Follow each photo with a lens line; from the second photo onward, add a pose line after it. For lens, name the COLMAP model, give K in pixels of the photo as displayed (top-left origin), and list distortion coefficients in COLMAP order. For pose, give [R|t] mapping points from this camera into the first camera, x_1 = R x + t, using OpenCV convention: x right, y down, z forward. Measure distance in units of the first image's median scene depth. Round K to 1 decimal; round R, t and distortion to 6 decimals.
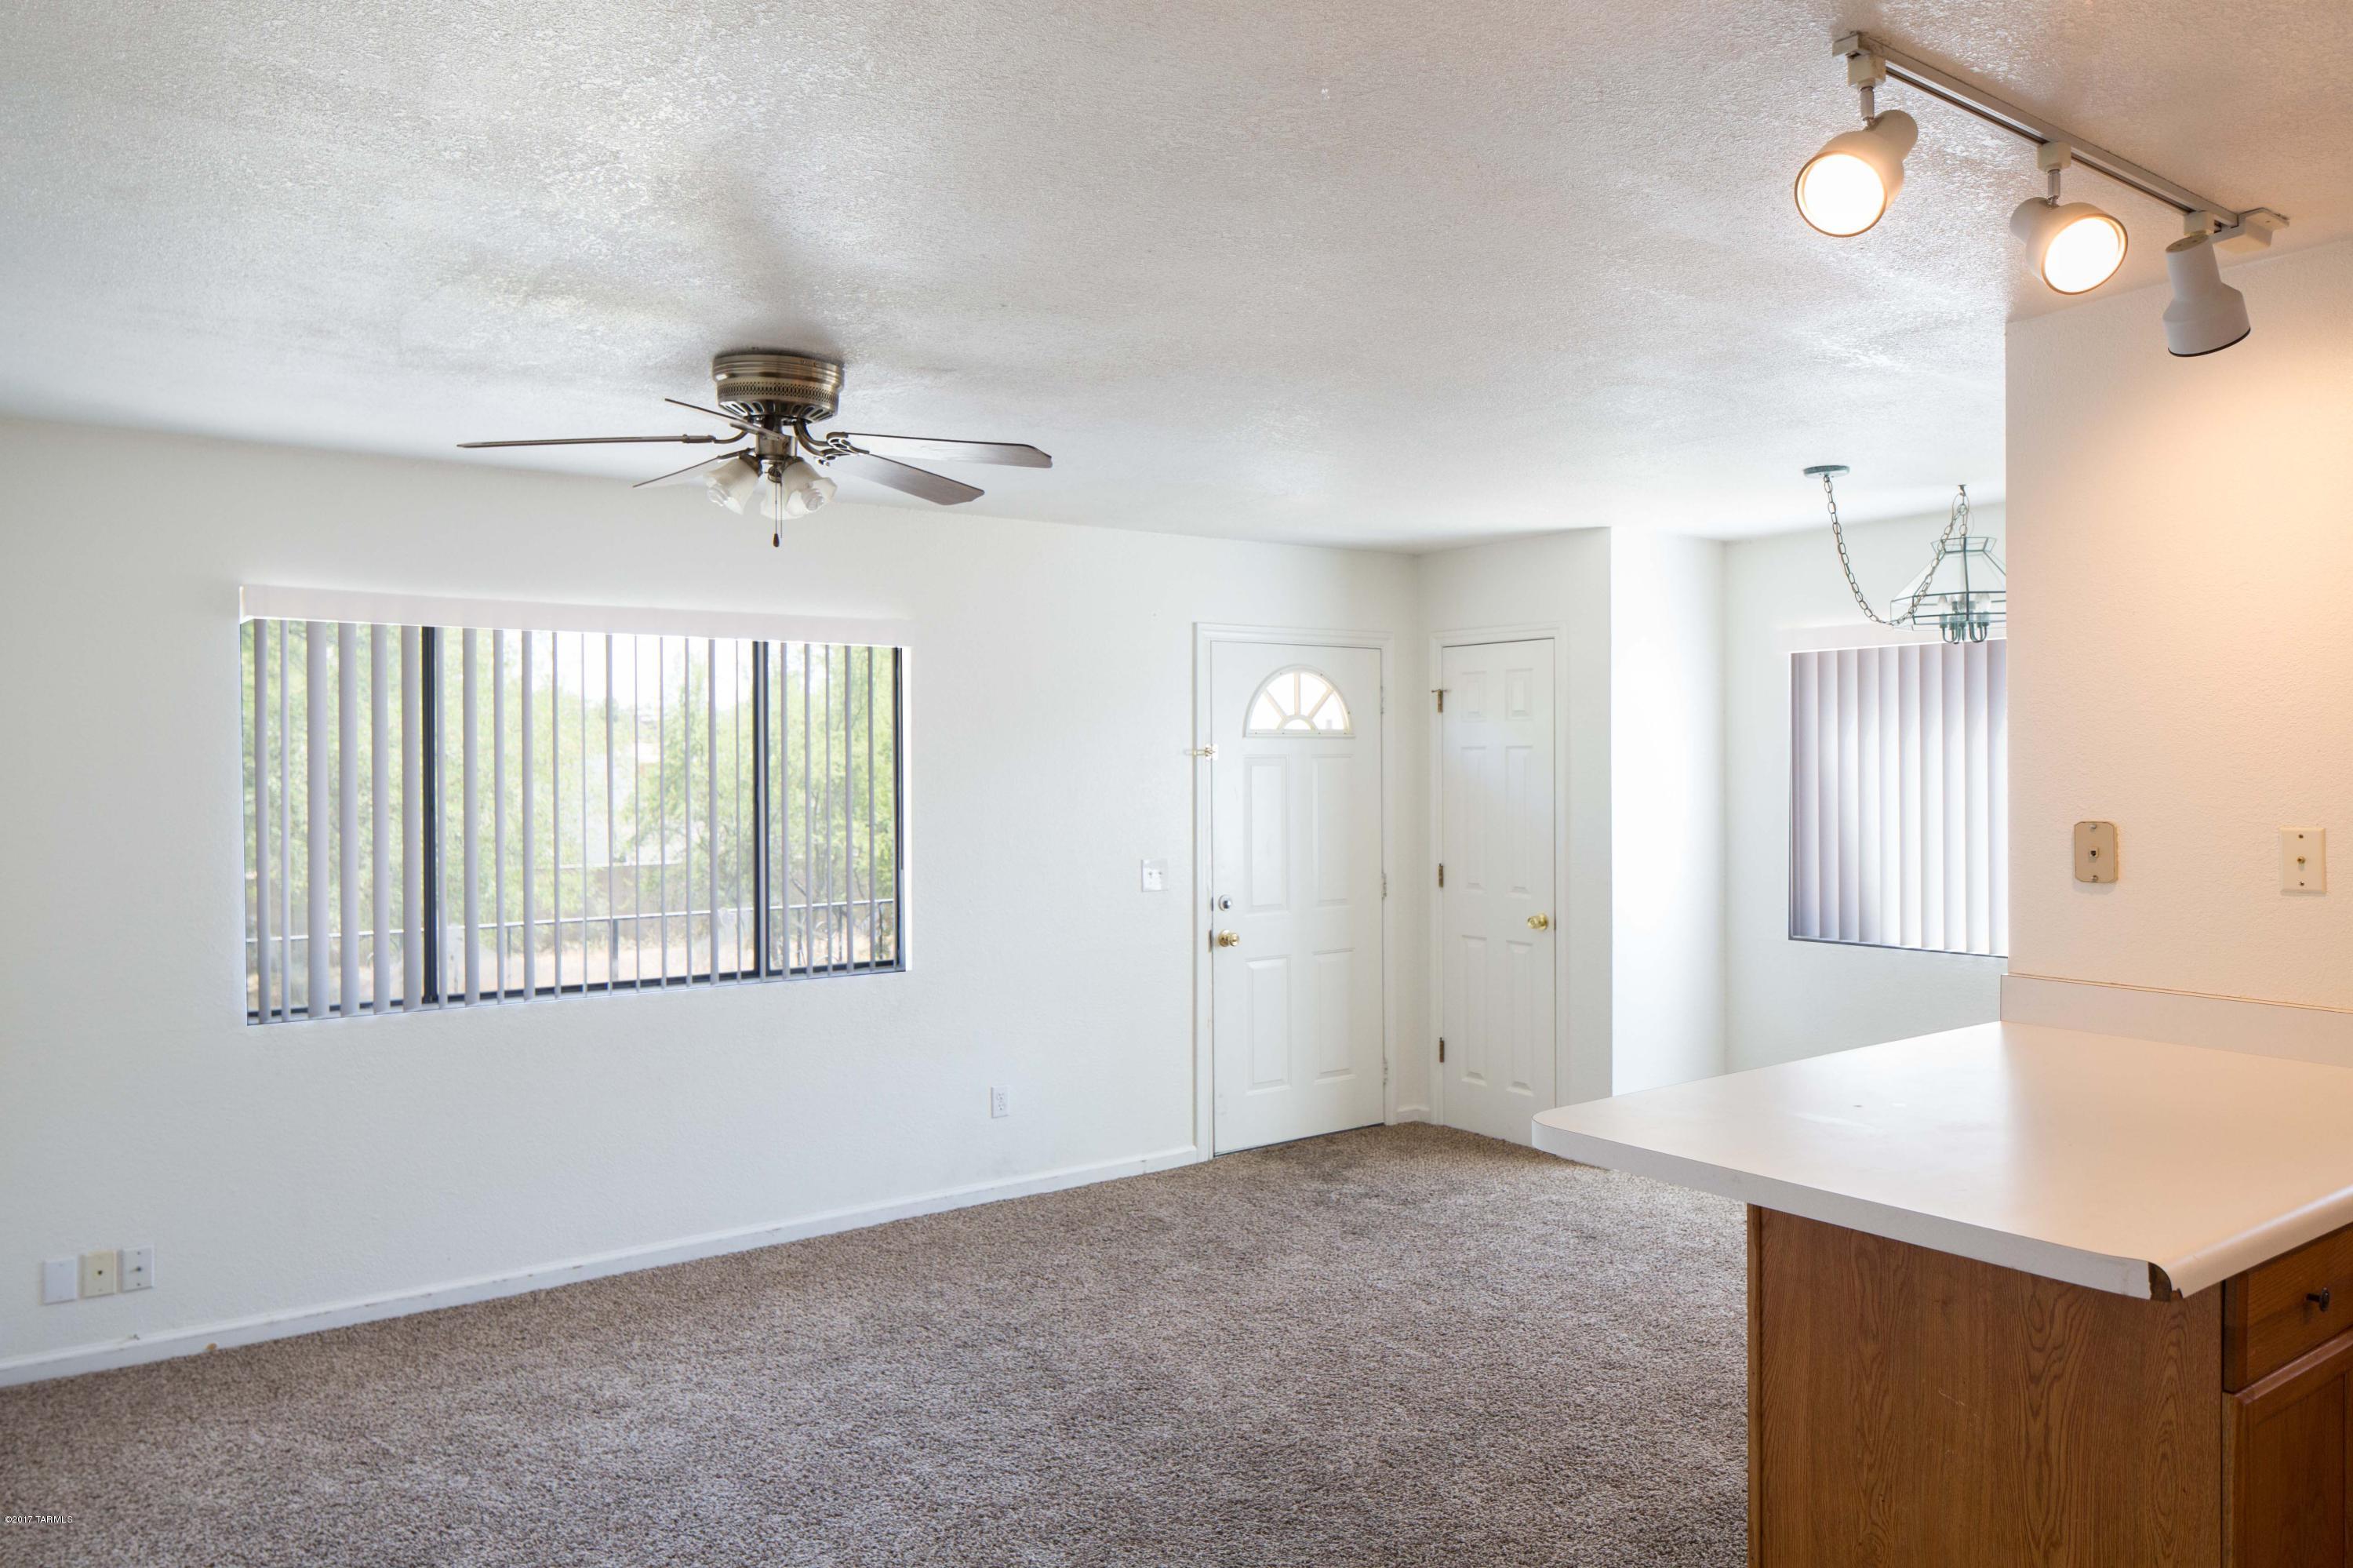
lens RADIAL K [[1590.2, 0, 1171.6], [0, 1590.2, 771.4], [0, 0, 1]] dist [-0.012378, 0.006282]
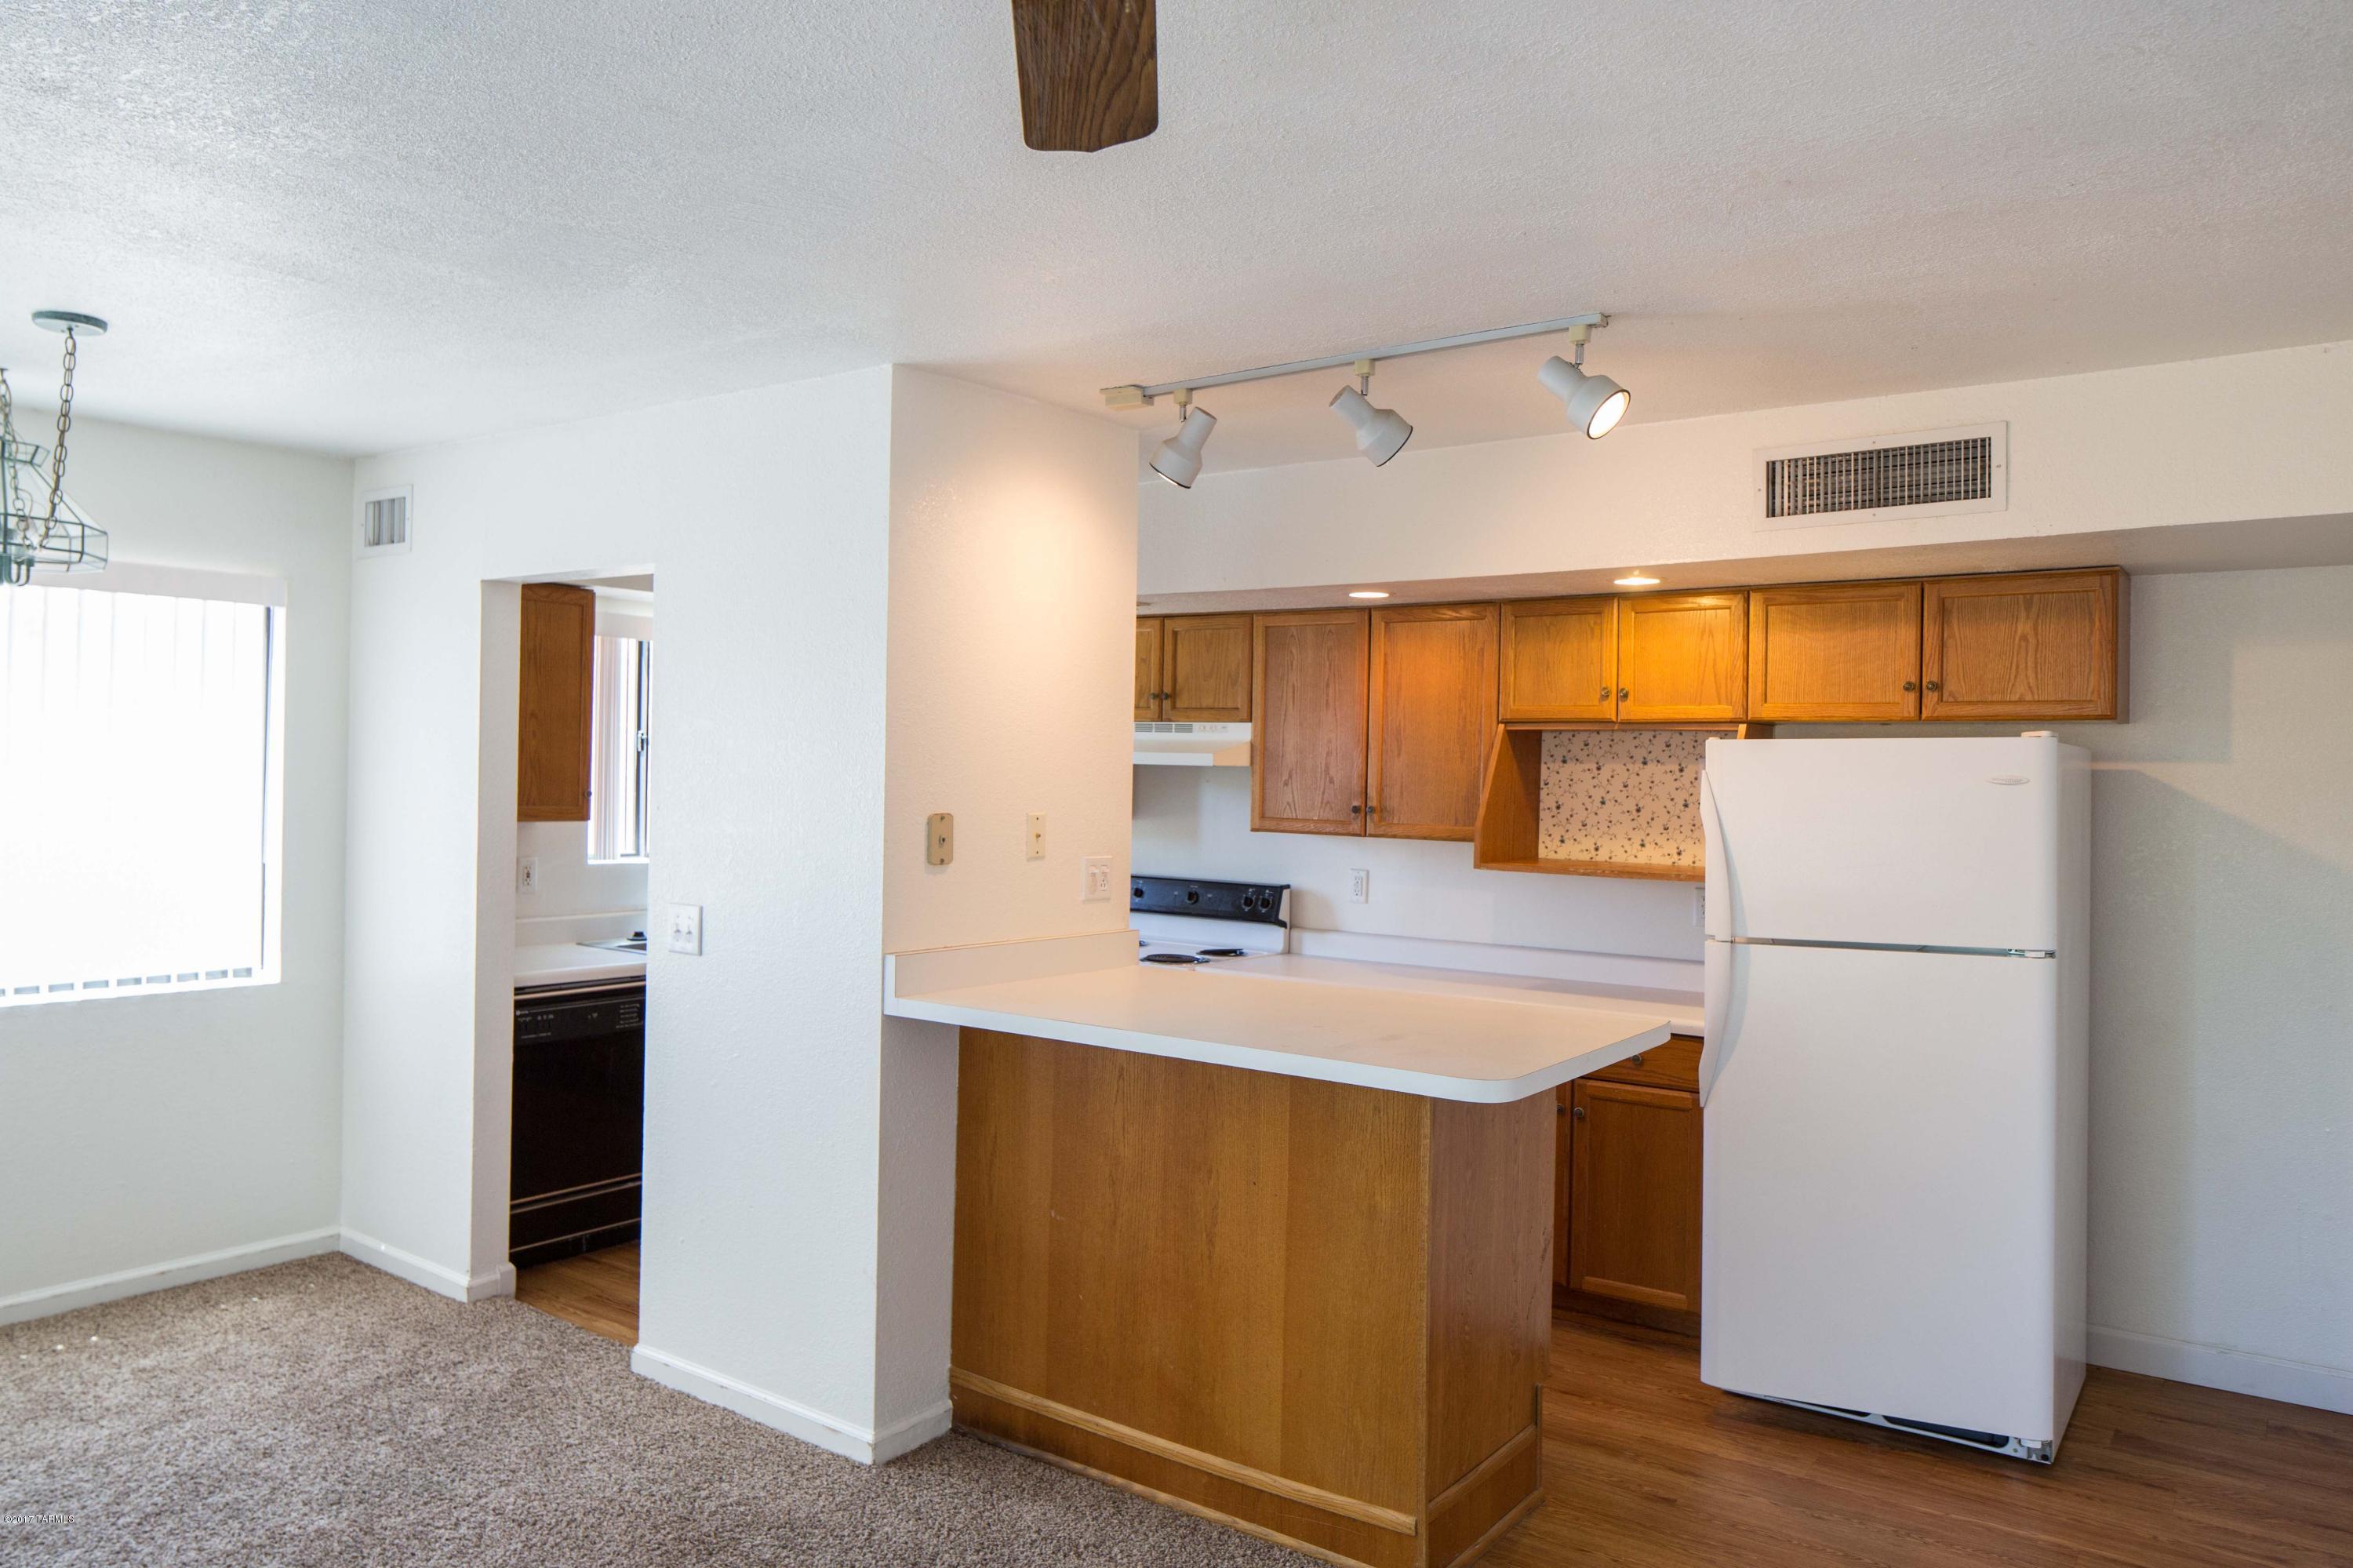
lens RADIAL K [[1590.2, 0, 1161.2], [0, 1590.2, 770.4], [0, 0, 1]] dist [-0.012378, 0.006282]
pose [[-0.306084, -0.002651, 0.952001, -0.297600], [-0.011805, 0.999930, -0.001011, -0.000720], [-0.951931, -0.011548, -0.306094, 0.594635]]
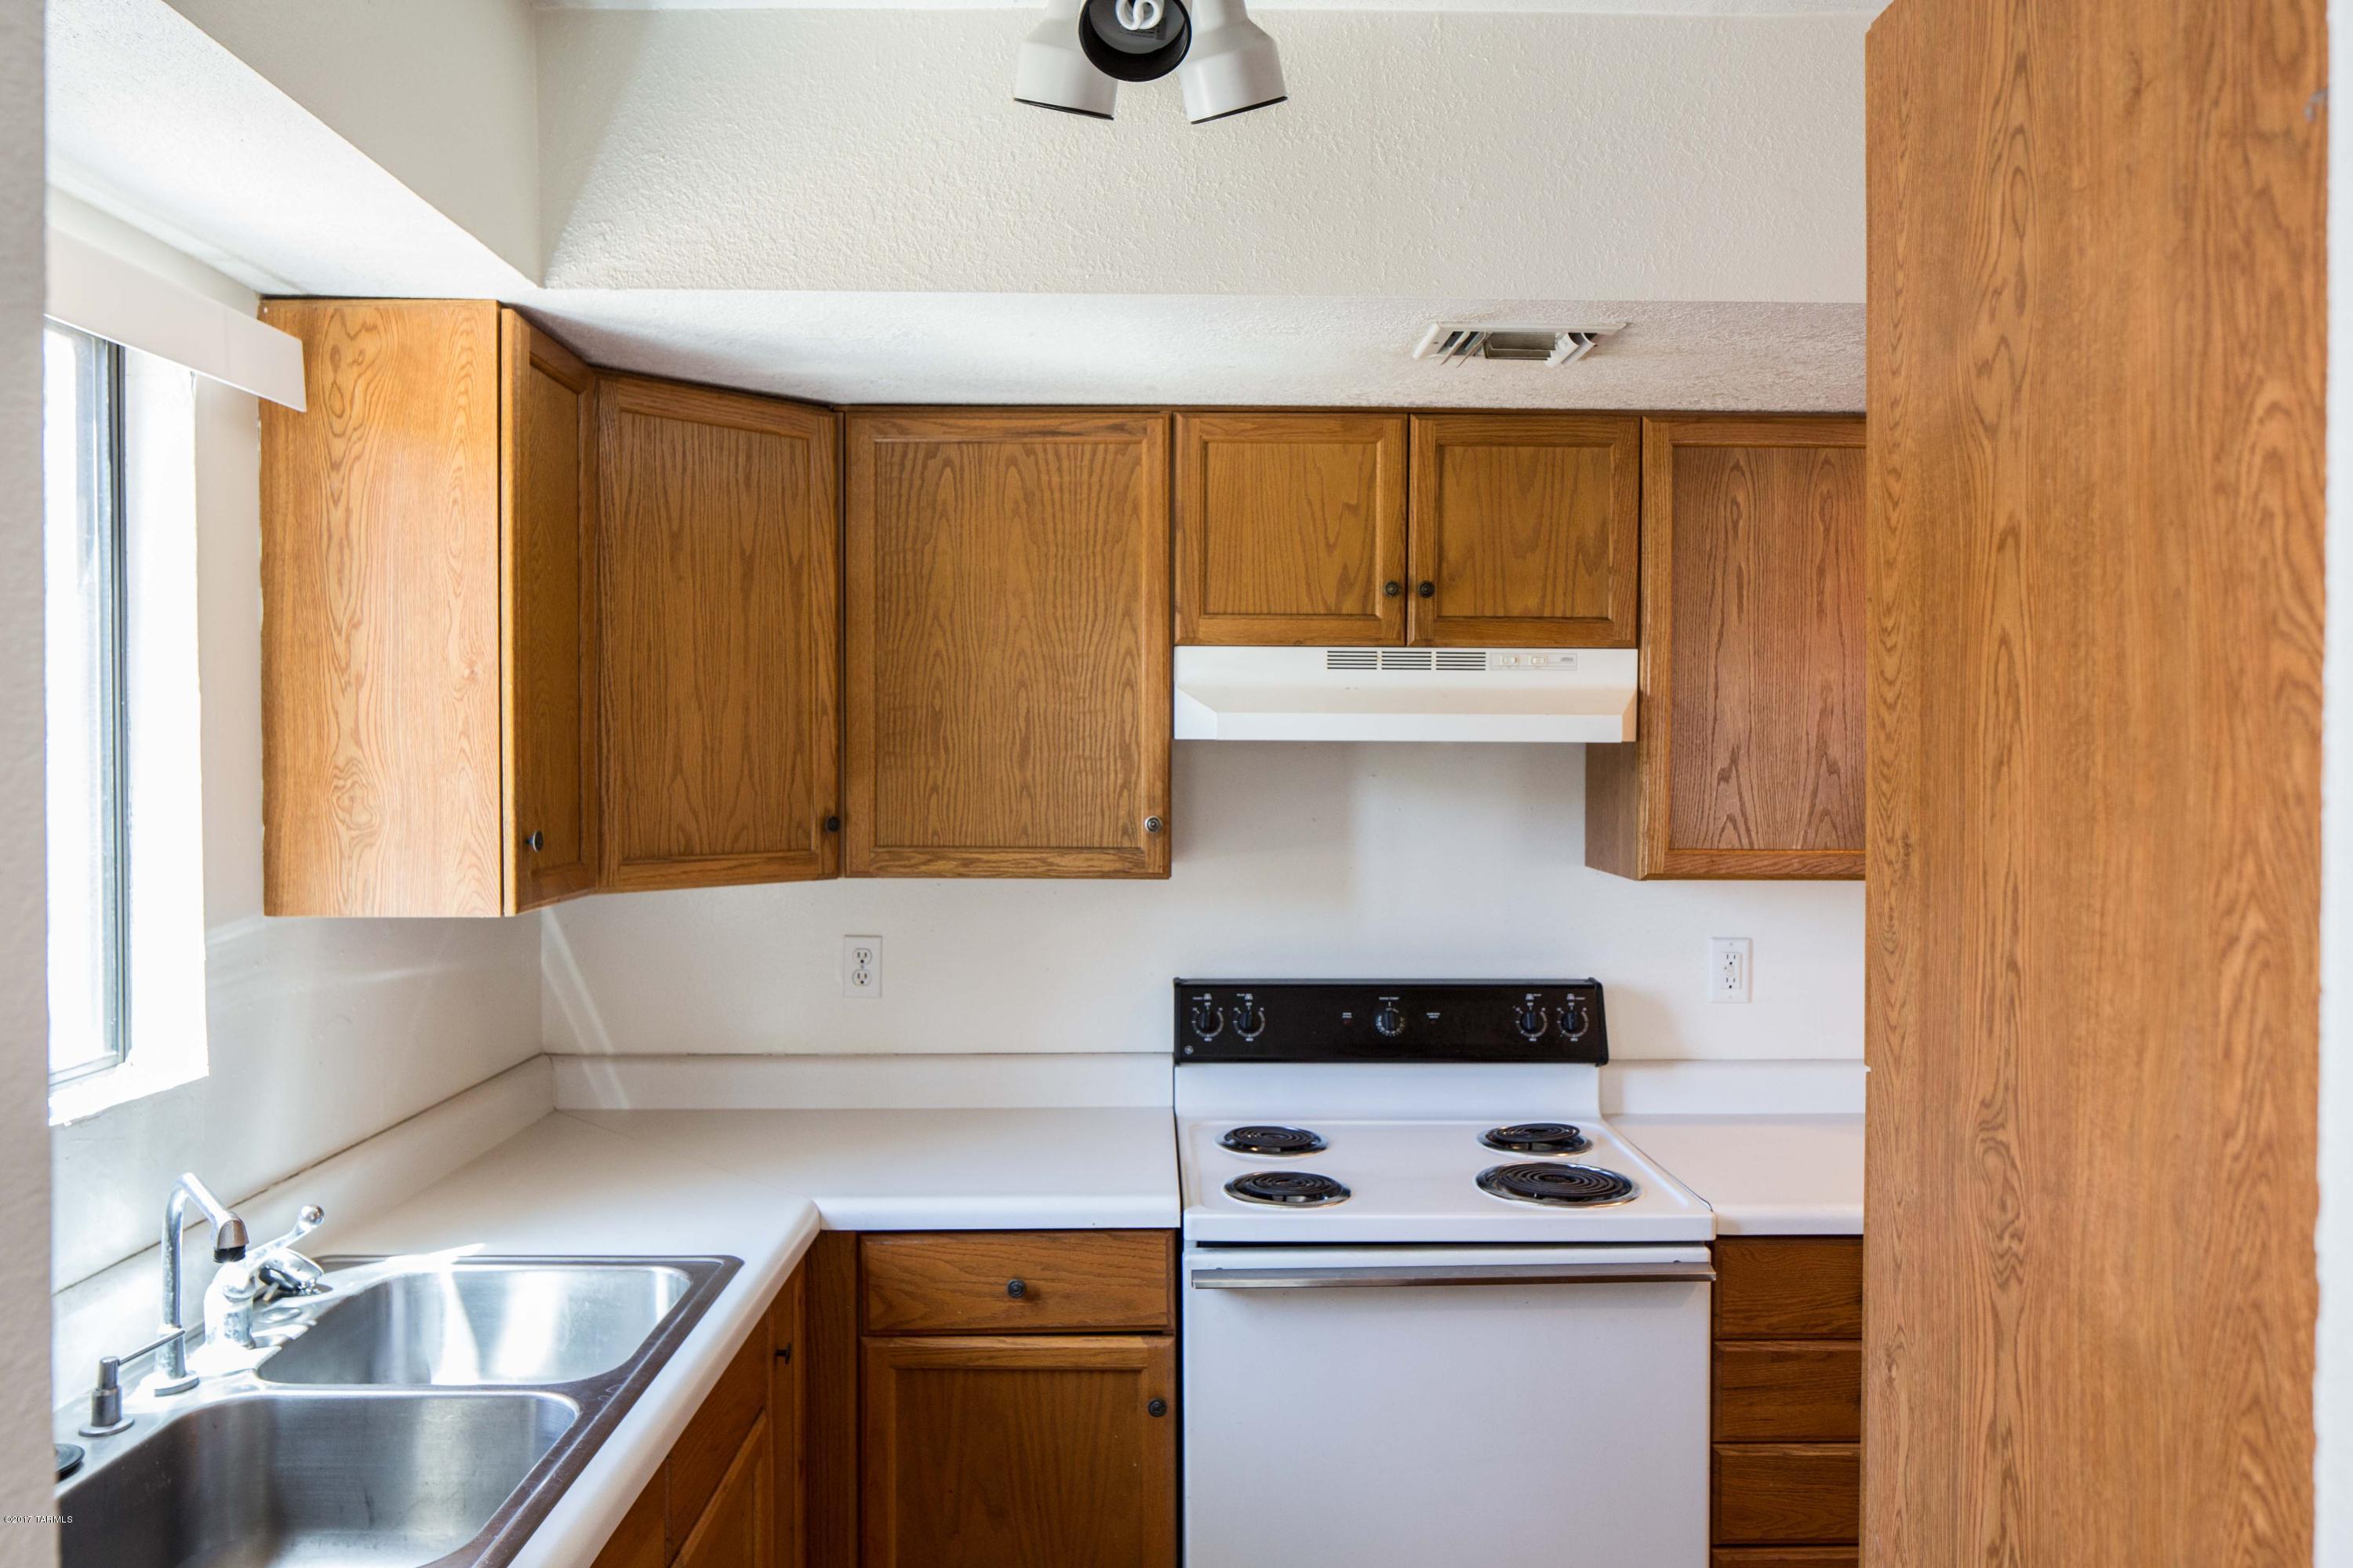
lens RADIAL K [[1590.2, 0, 1171.8], [0, 1590.2, 779.2], [0, 0, 1]] dist [-0.012378, 0.006282]
pose [[-0.818265, -0.005118, 0.574819, 0.399594], [0.009743, 0.999693, 0.022771, -0.005631], [-0.574759, 0.024233, -0.817964, 0.686648]]
